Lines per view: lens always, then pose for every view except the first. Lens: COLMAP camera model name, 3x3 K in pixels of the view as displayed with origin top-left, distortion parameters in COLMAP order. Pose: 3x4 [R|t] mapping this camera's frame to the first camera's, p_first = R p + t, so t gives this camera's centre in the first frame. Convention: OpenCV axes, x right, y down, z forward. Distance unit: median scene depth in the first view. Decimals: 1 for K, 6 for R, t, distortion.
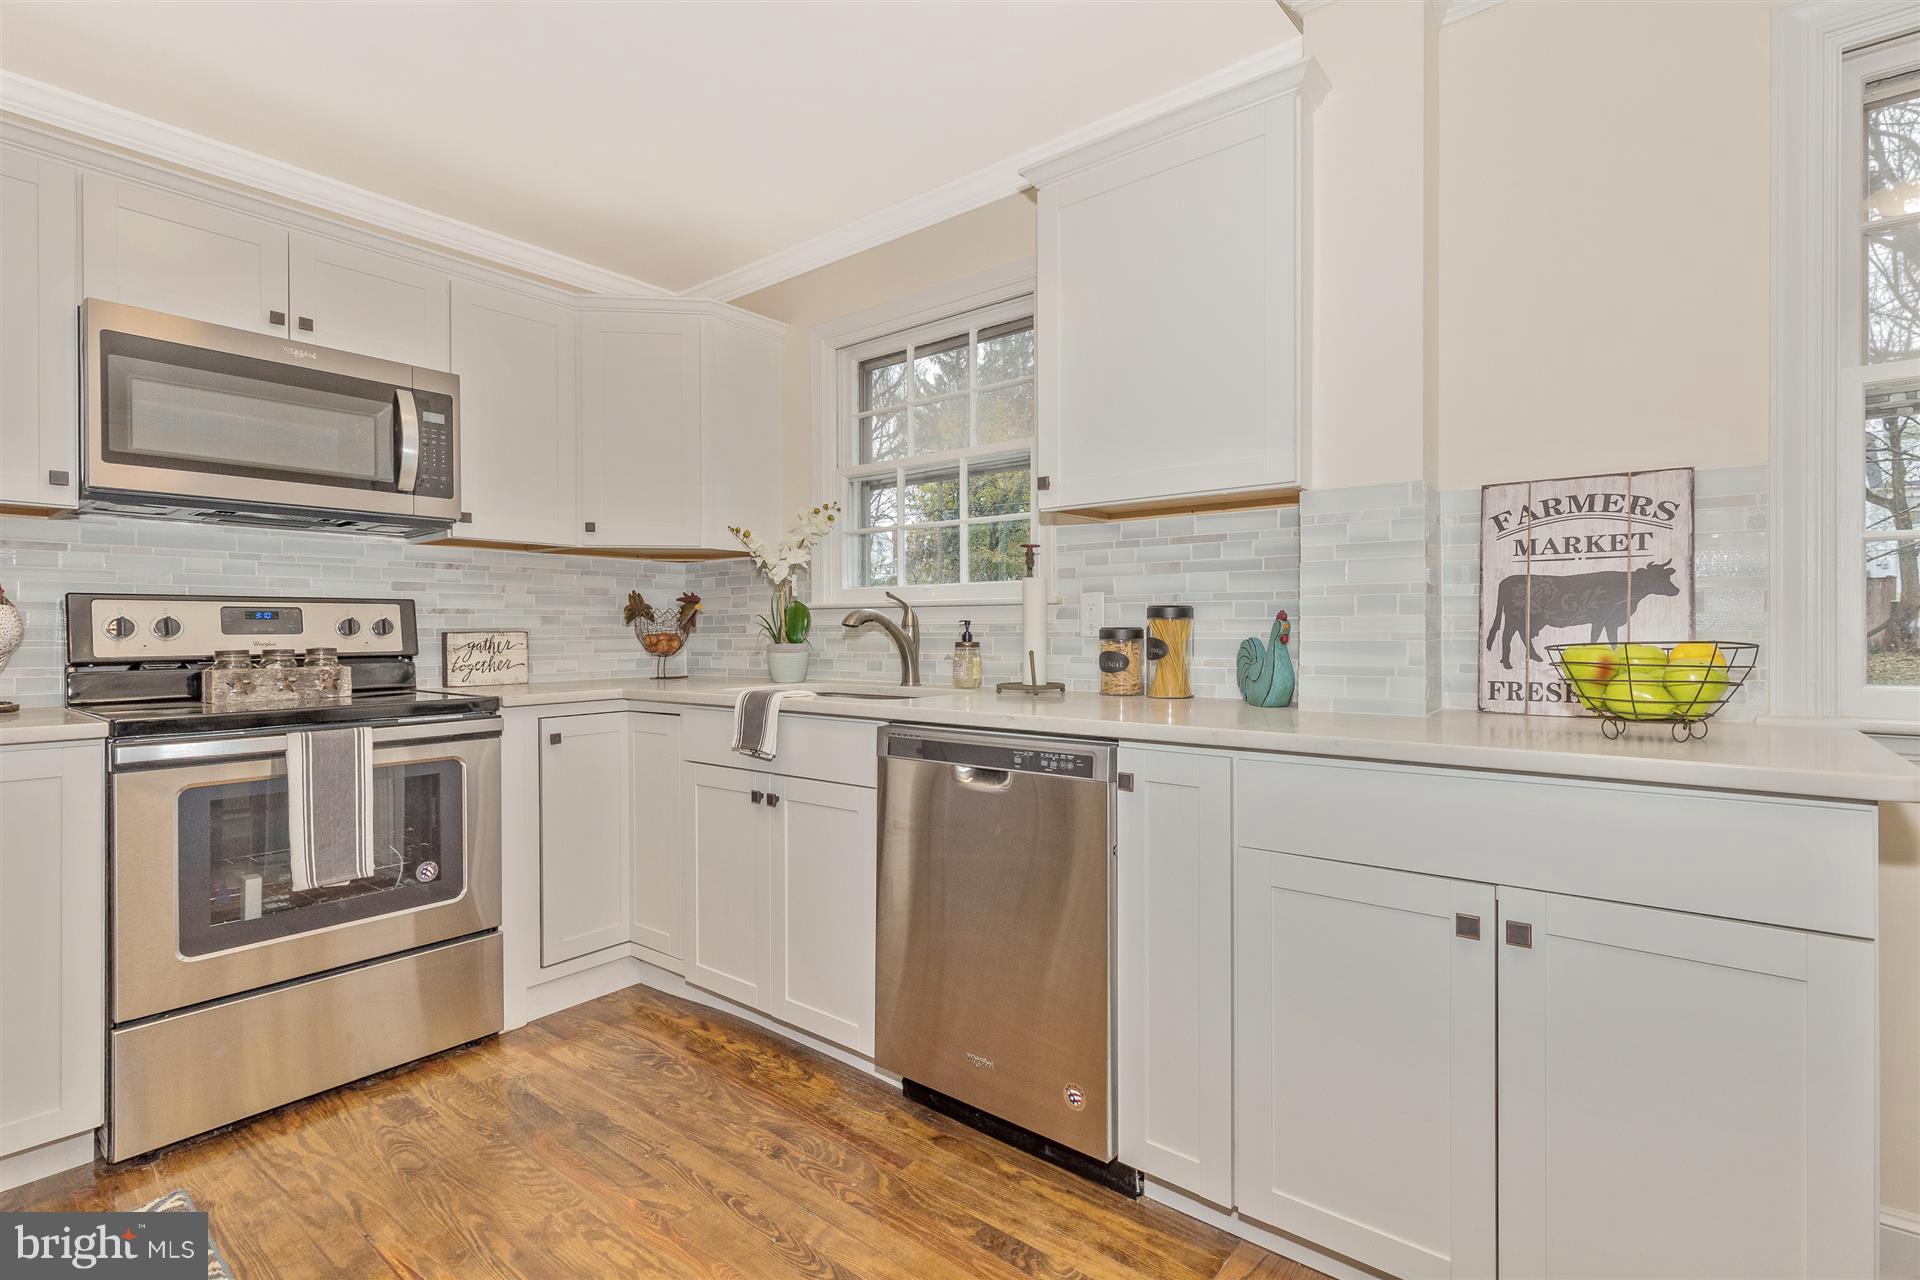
lens RADIAL K [[901.9, 0, 952.3], [0, 901.9, 627.8], [0, 0, 1]] dist [0.003800, -0.000567]
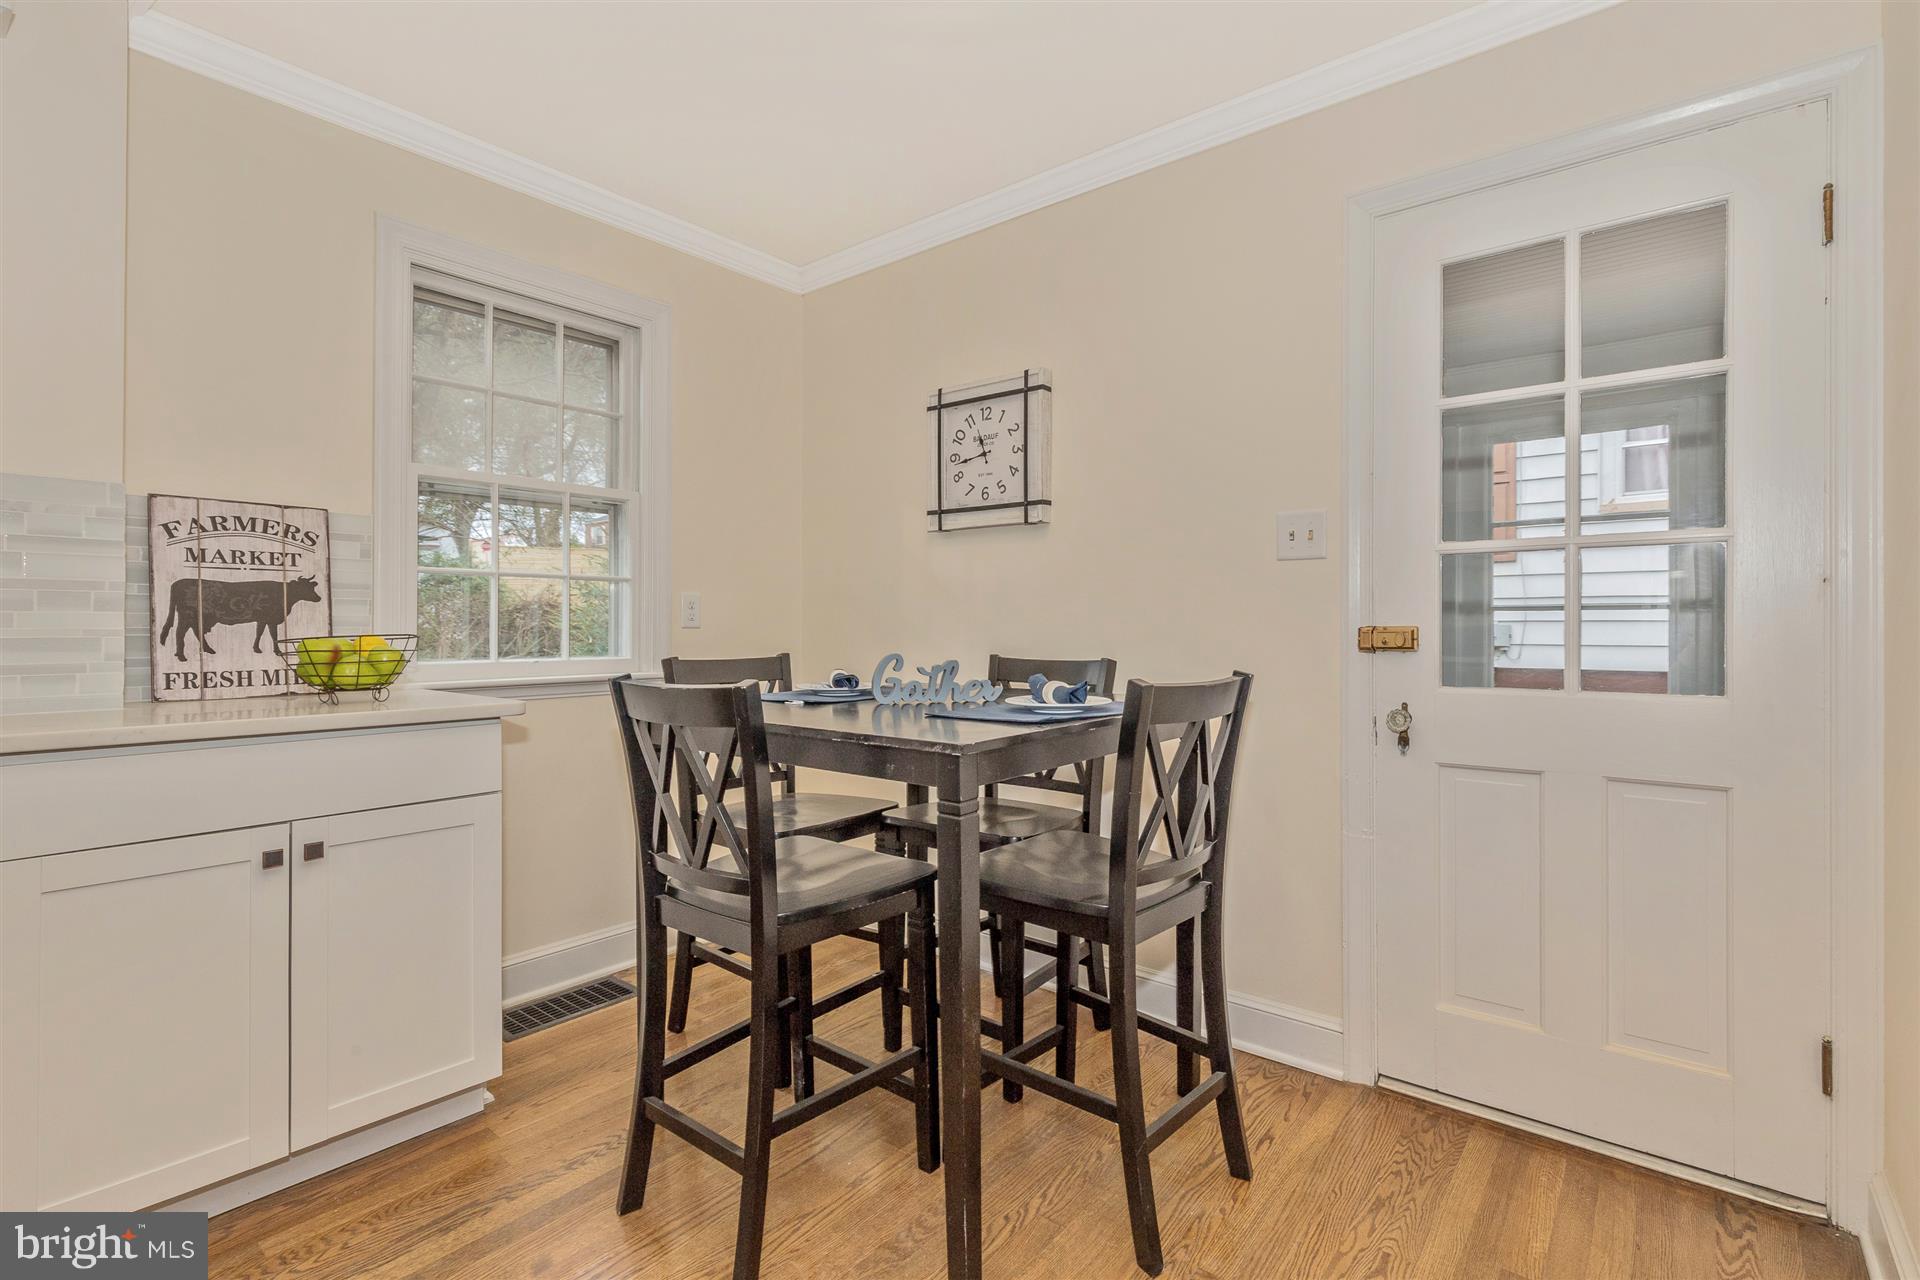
lens RADIAL K [[901.9, 0, 952.3], [0, 901.9, 627.8], [0, 0, 1]] dist [0.003800, -0.000567]
pose [[0.024216, 0.003709, 0.999700, -0.504539], [-0.002434, 0.999990, -0.003651, 0.005500], [-0.999704, -0.002345, 0.024224, 0.010314]]
